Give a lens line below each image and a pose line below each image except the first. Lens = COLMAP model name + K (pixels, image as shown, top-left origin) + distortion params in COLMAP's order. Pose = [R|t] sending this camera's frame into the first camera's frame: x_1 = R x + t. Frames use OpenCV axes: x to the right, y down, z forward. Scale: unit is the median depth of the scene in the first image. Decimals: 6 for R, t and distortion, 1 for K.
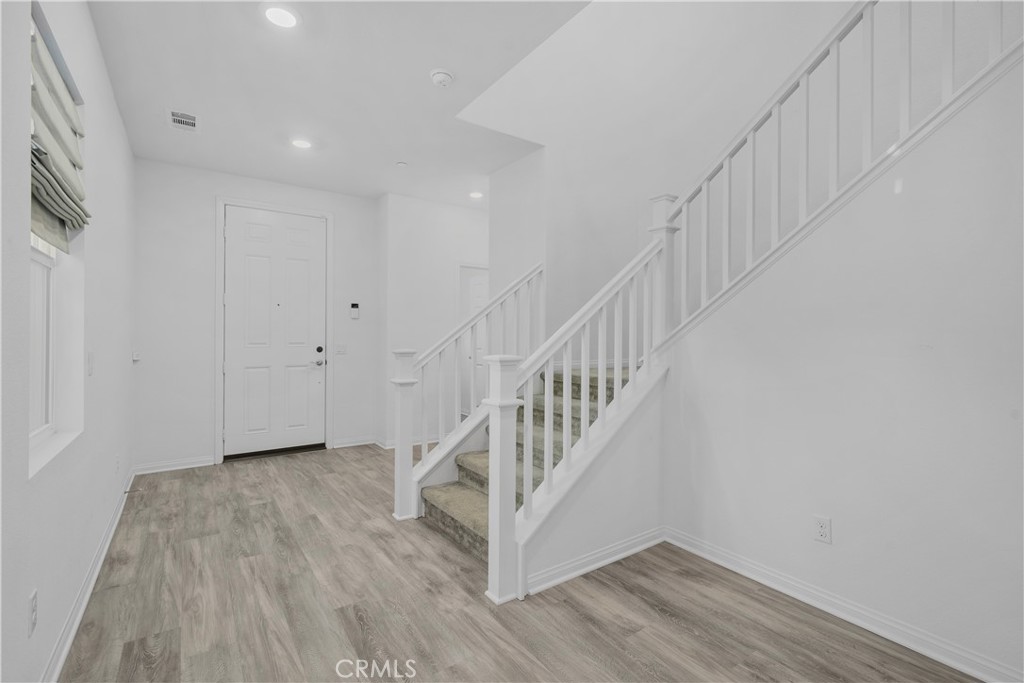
lens RADIAL K [[477.9, 0, 521.4], [0, 477.9, 334.8], [0, 0, 1]] dist [-0.000246, -0.000647]
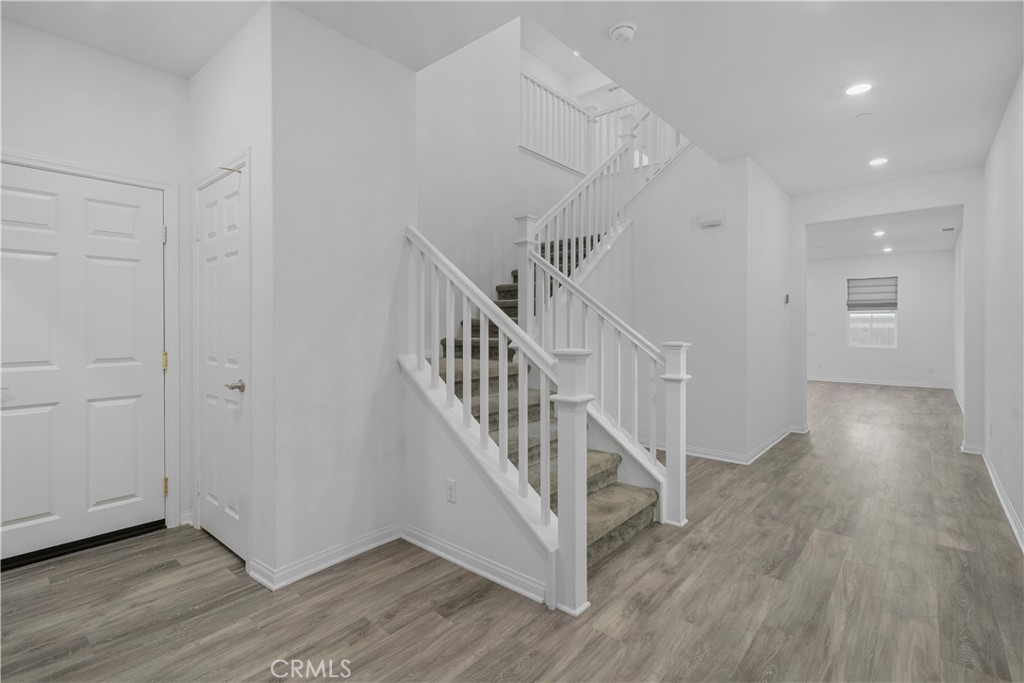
lens RADIAL K [[477.9, 0, 521.4], [0, 477.9, 334.8], [0, 0, 1]] dist [-0.000246, -0.000647]
pose [[-0.255770, -0.015973, 0.966606, -1.160171], [-0.000667, 0.999866, 0.016346, 0.004376], [-0.966737, 0.003536, -0.255747, 1.685073]]
